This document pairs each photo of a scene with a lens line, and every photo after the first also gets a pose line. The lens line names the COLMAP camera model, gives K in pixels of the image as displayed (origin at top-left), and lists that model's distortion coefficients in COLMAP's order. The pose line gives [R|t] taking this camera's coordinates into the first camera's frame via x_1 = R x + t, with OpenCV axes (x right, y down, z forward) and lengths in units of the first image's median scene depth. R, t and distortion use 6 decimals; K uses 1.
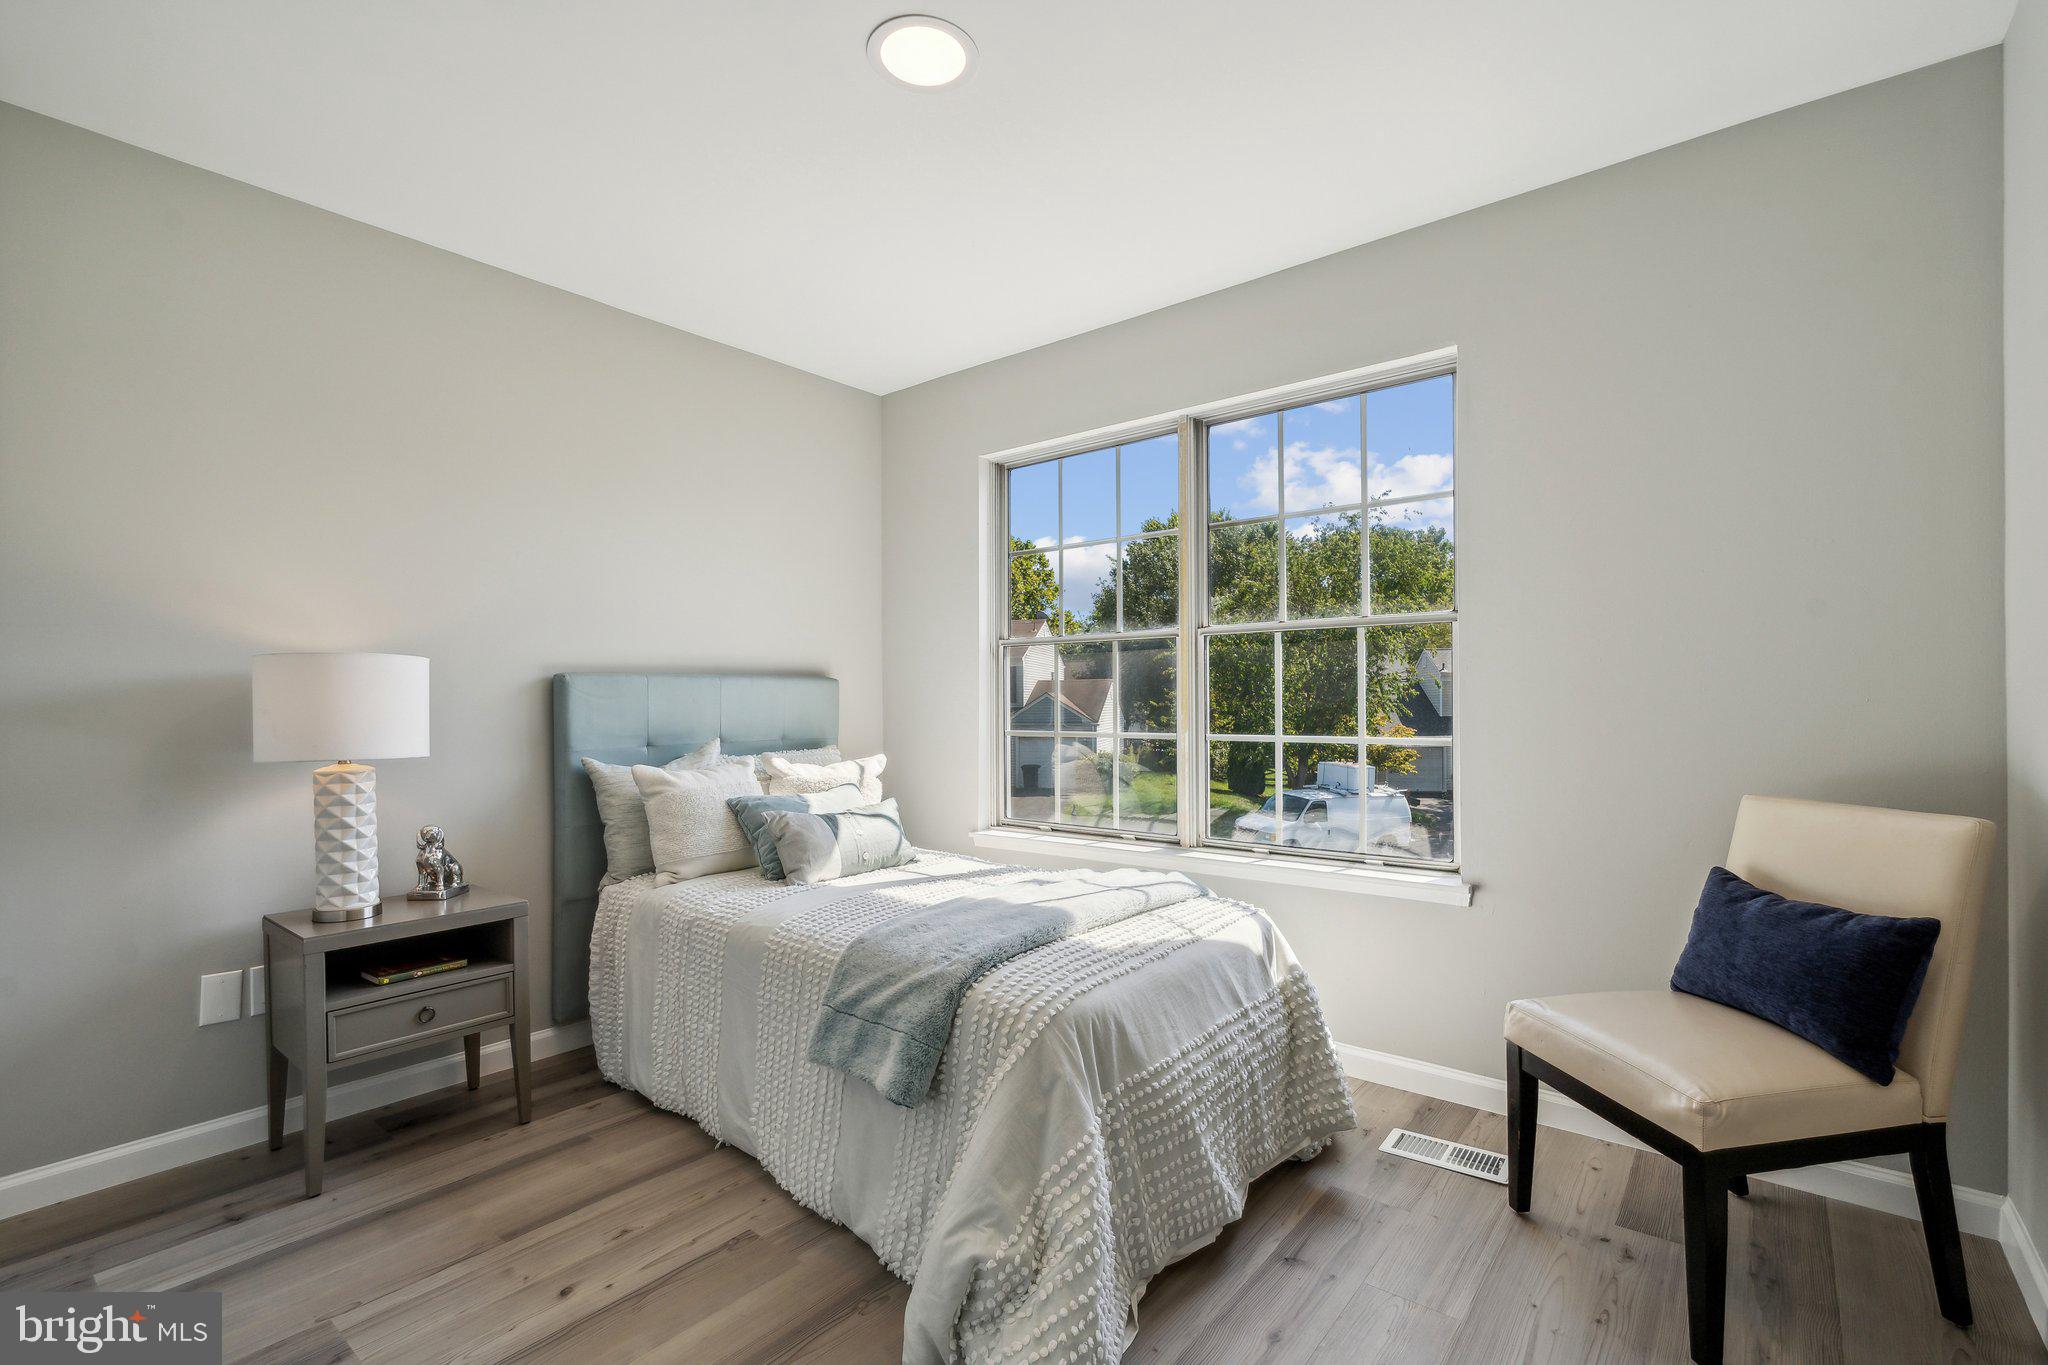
lens RADIAL K [[917.2, 0, 1029.4], [0, 917.2, 695.0], [0, 0, 1]] dist [-0.003911, 0.000197]
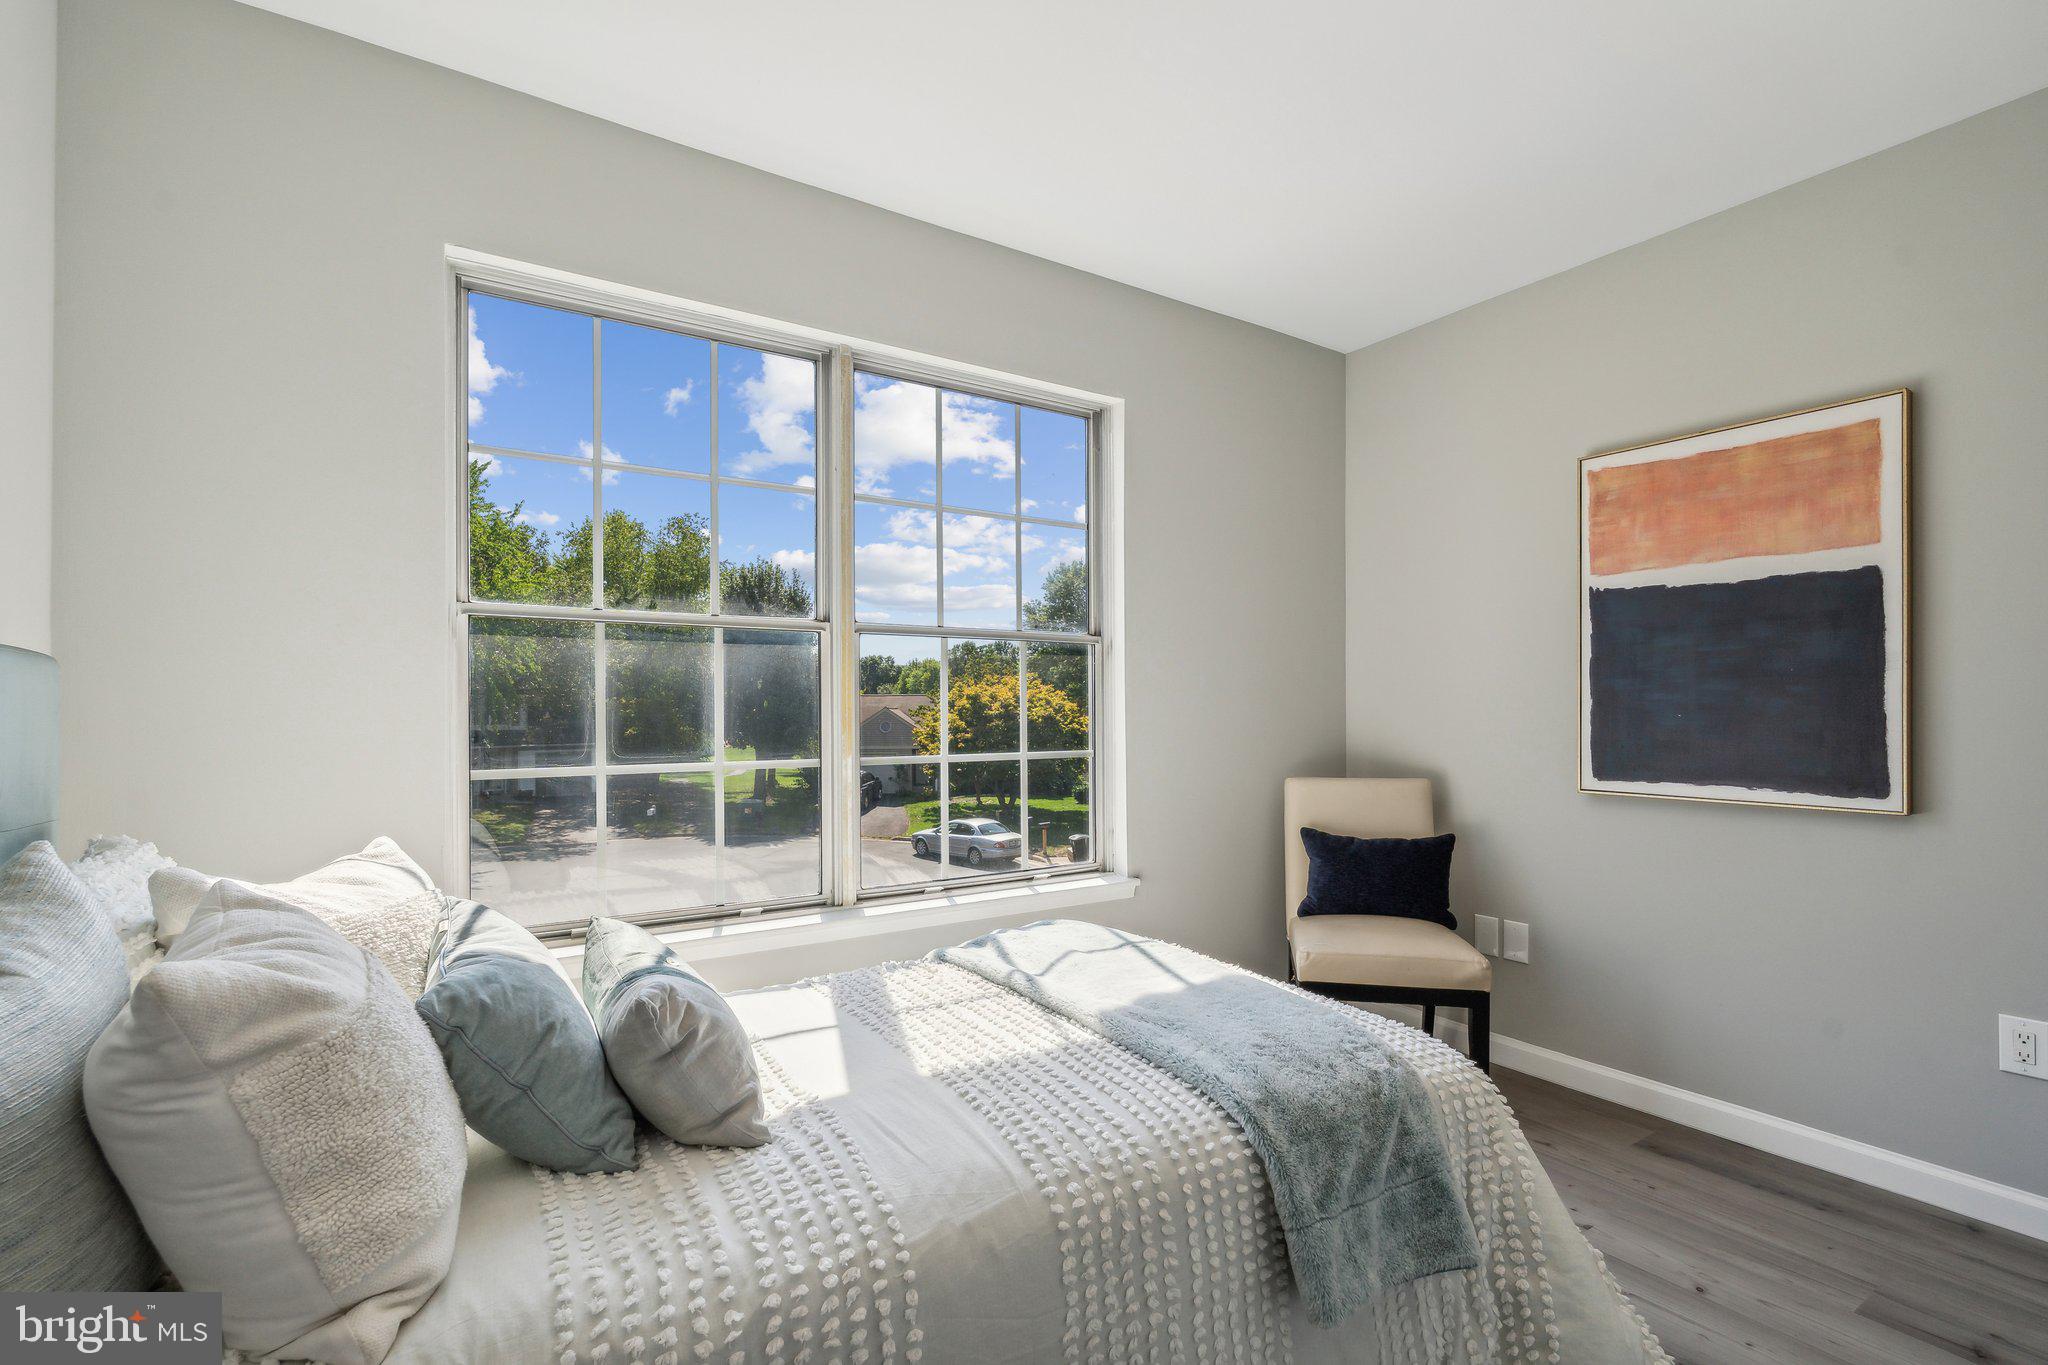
lens RADIAL K [[923.1, 0, 1031.2], [0, 923.1, 702.8], [0, 0, 1]] dist [0.001247, 0.000465]
pose [[0.311051, 0.016338, 0.950253, -0.770164], [0.001917, 0.999839, -0.017818, 0.014847], [-0.950391, 0.007364, 0.310970, 0.909192]]
